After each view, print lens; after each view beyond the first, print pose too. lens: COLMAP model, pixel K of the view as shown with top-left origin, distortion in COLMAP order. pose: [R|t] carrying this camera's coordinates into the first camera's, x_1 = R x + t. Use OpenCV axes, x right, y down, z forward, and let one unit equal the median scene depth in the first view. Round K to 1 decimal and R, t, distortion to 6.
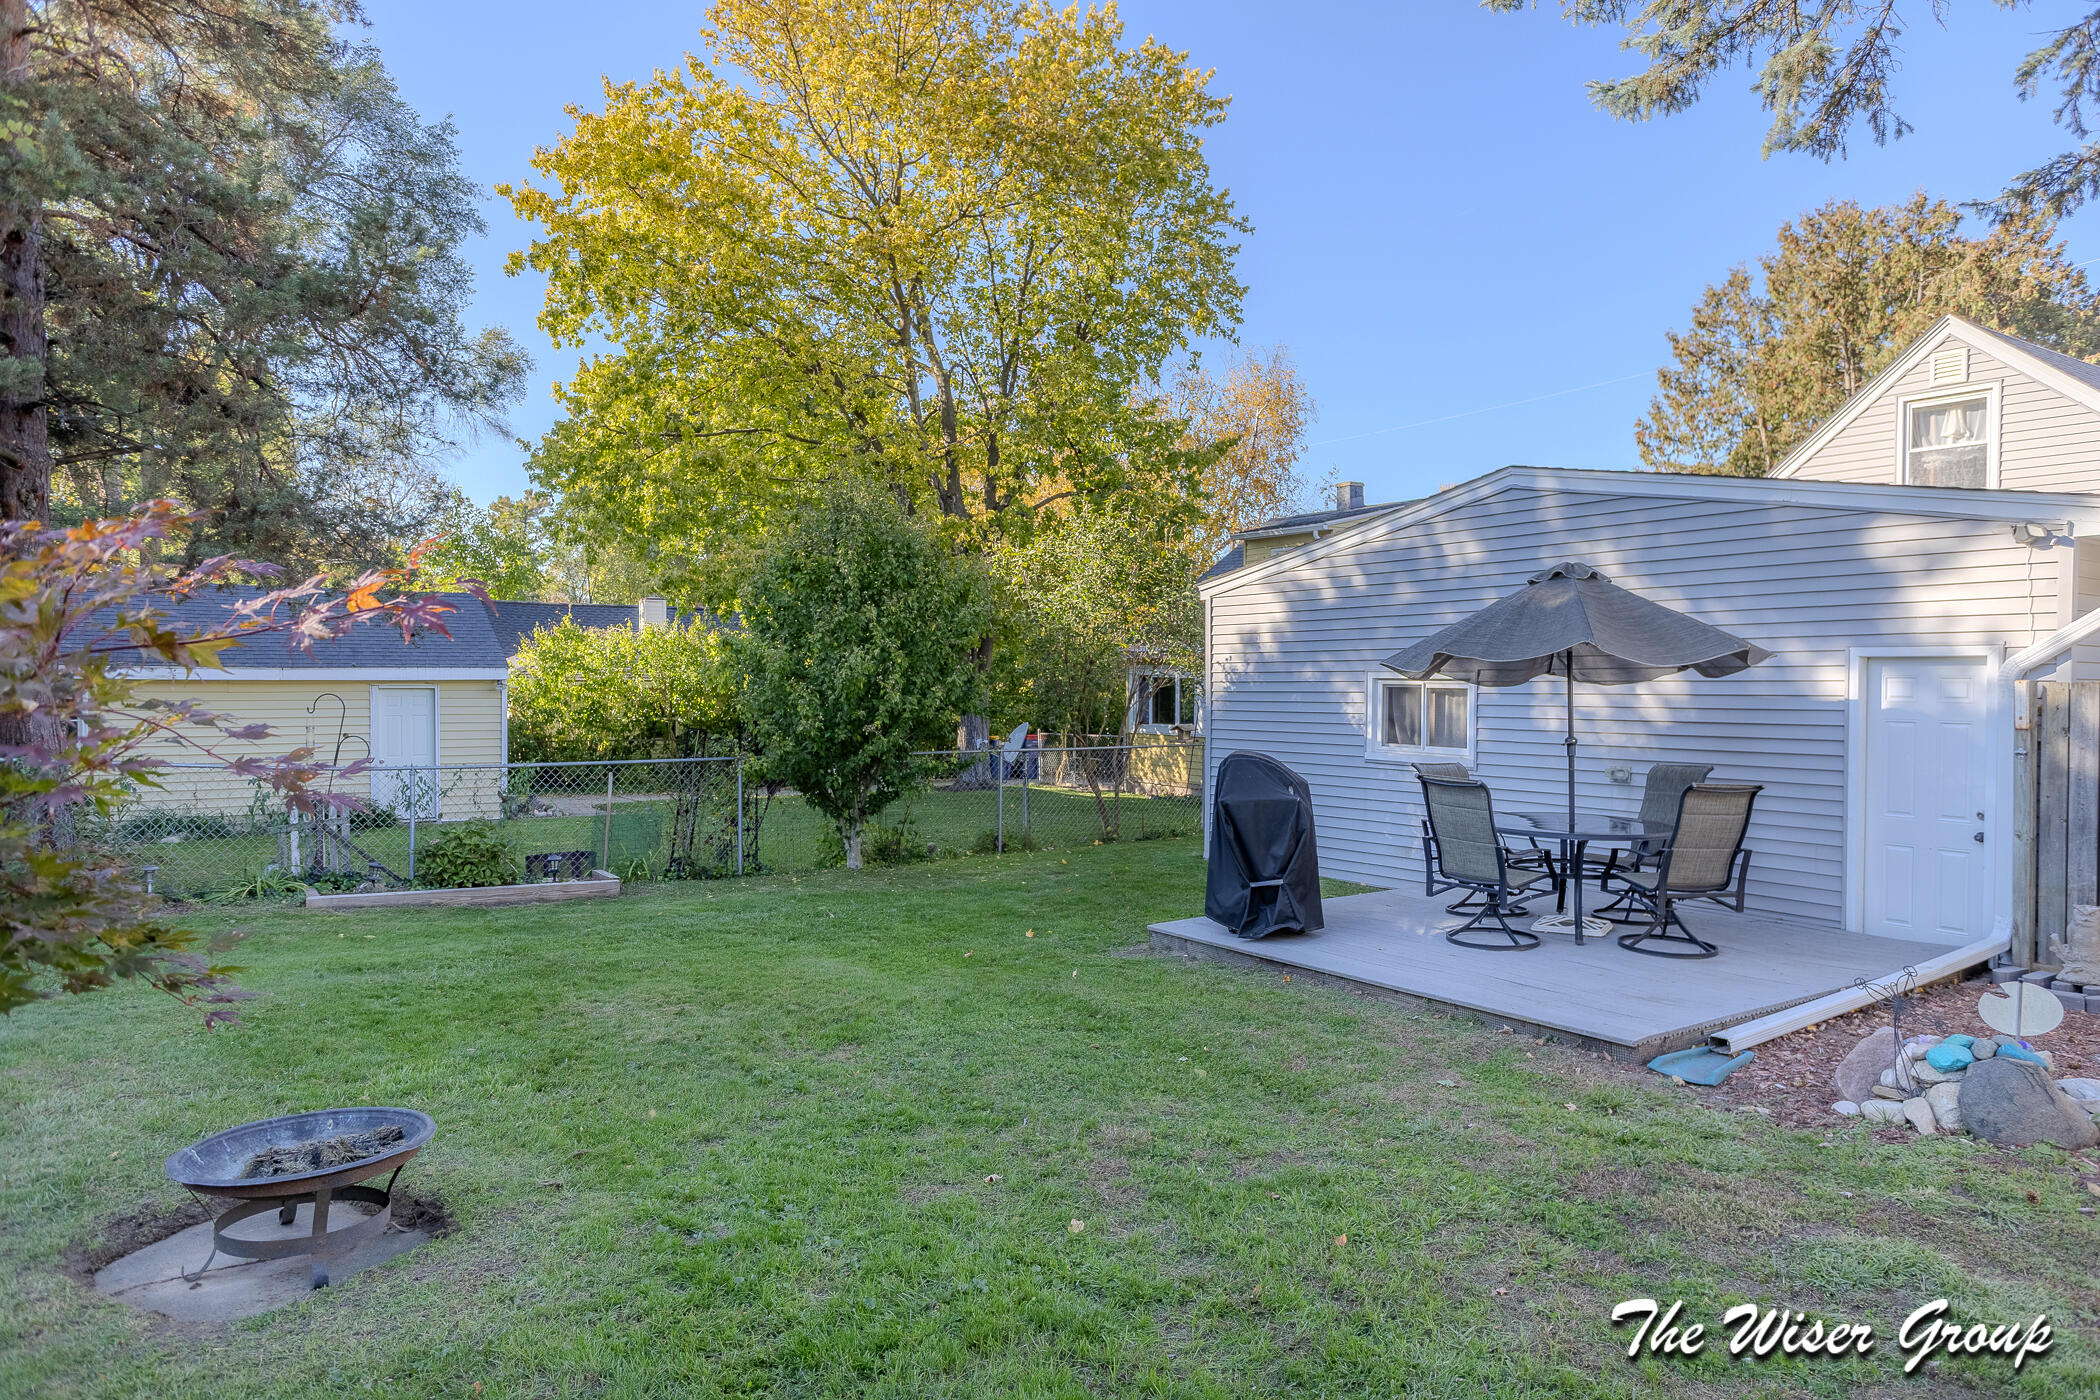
lens RADIAL K [[1318.1, 0, 1065.5], [0, 1318.1, 708.7], [0, 0, 1]] dist [0.006001, 0.000061]
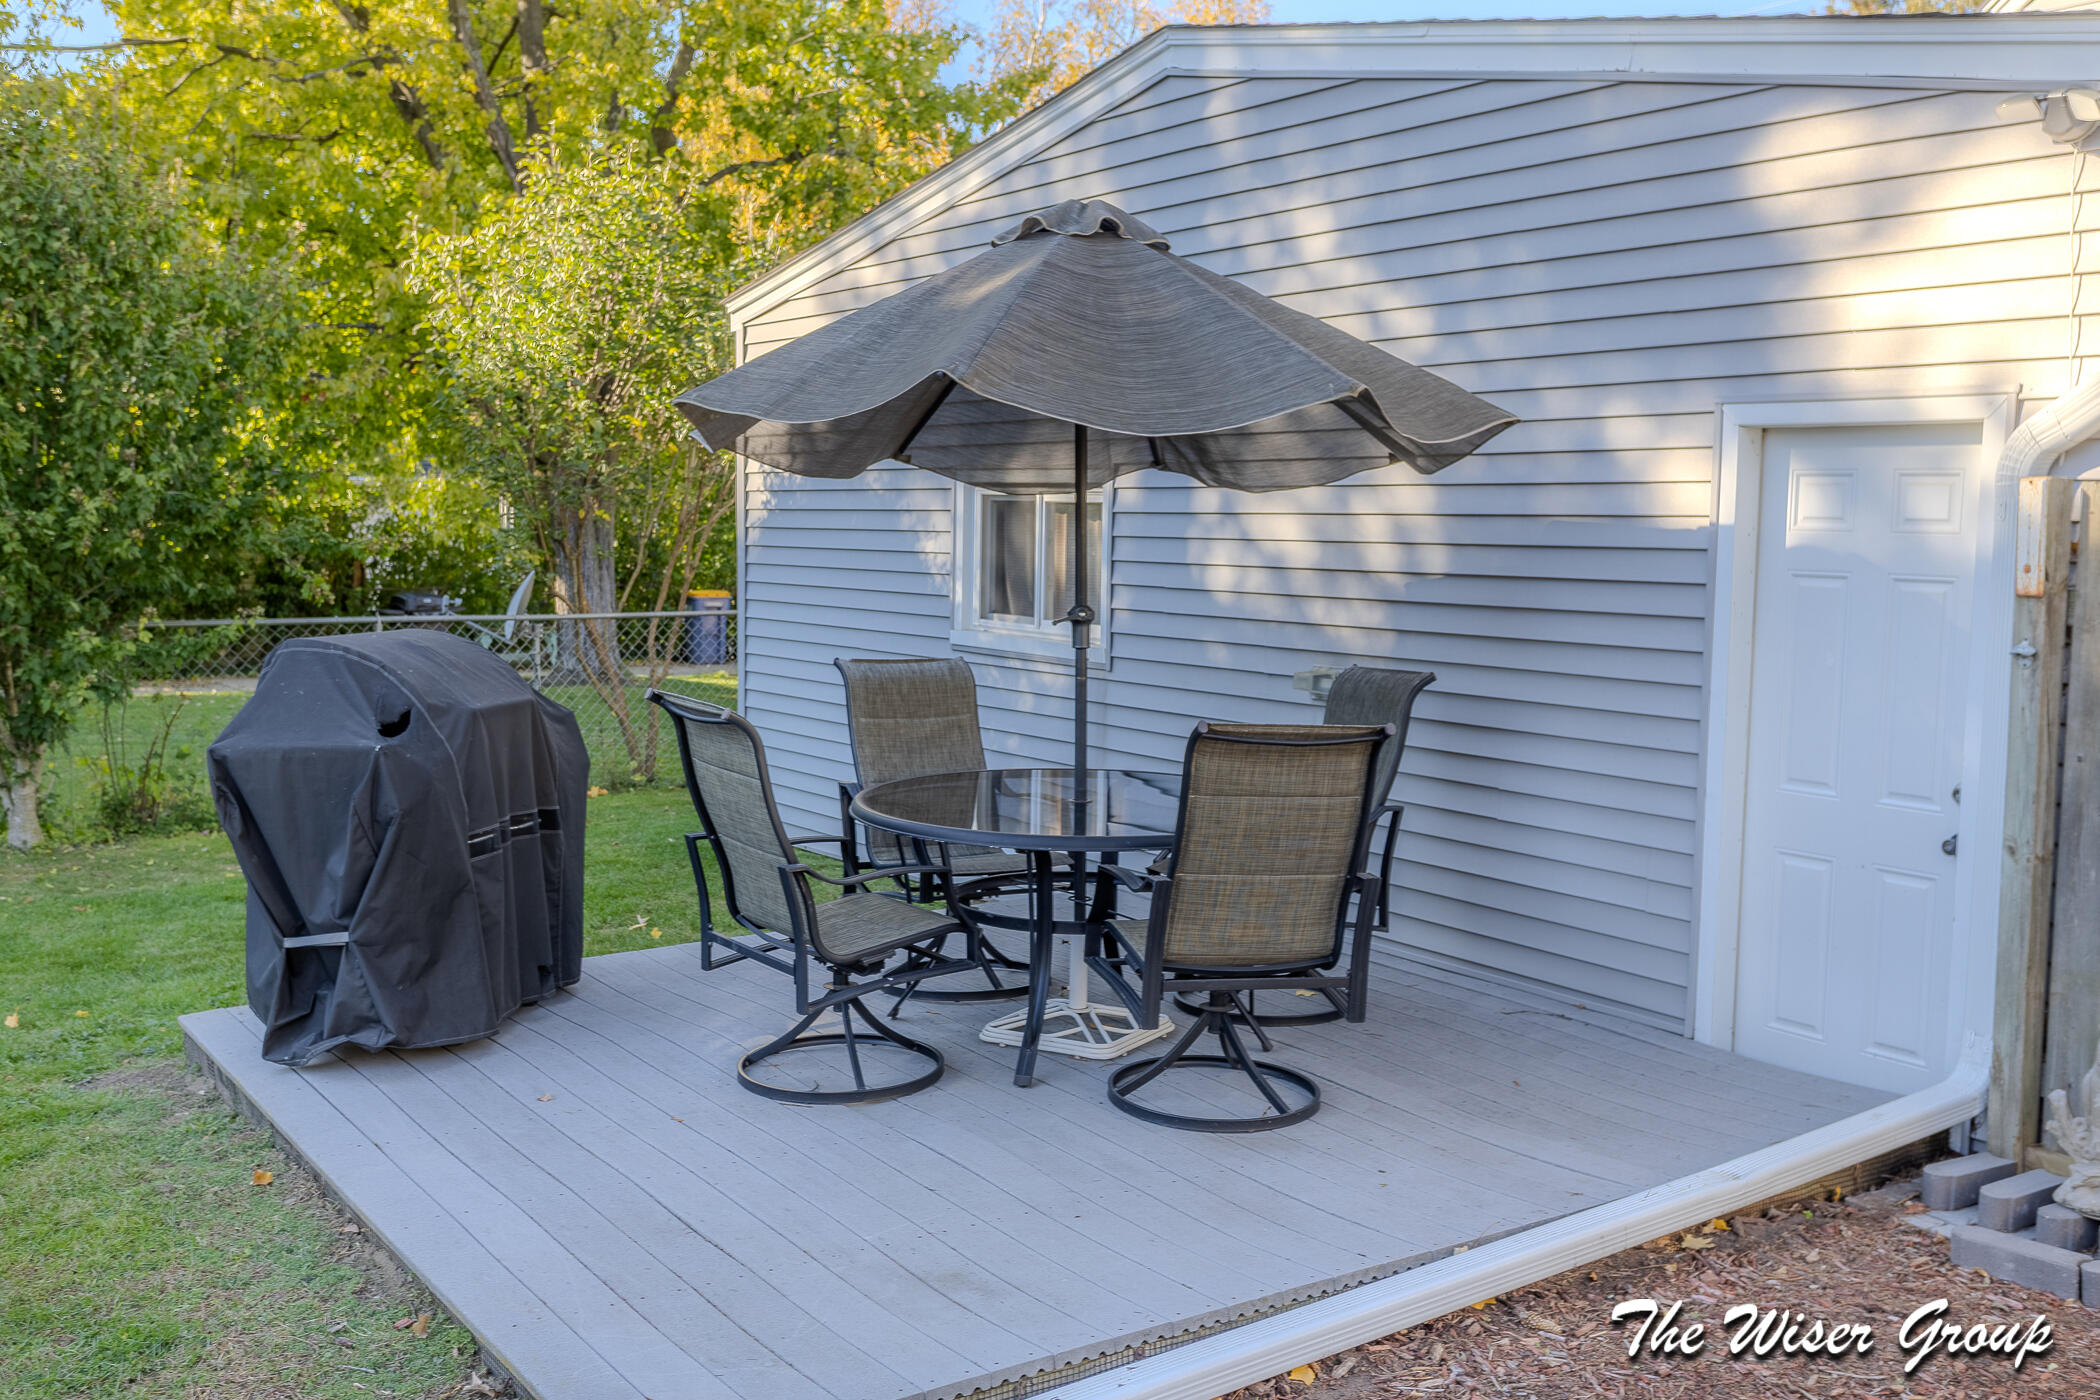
lens RADIAL K [[2023.8, 0, 1049.1], [0, 2023.8, 706.0], [0, 0, 1]] dist [0.013394, 0.000000]
pose [[0.999940, 0.006990, 0.008380, 0.363198], [-0.007617, 0.996976, 0.077332, 0.002448], [-0.007814, -0.077392, 0.996970, 0.321266]]
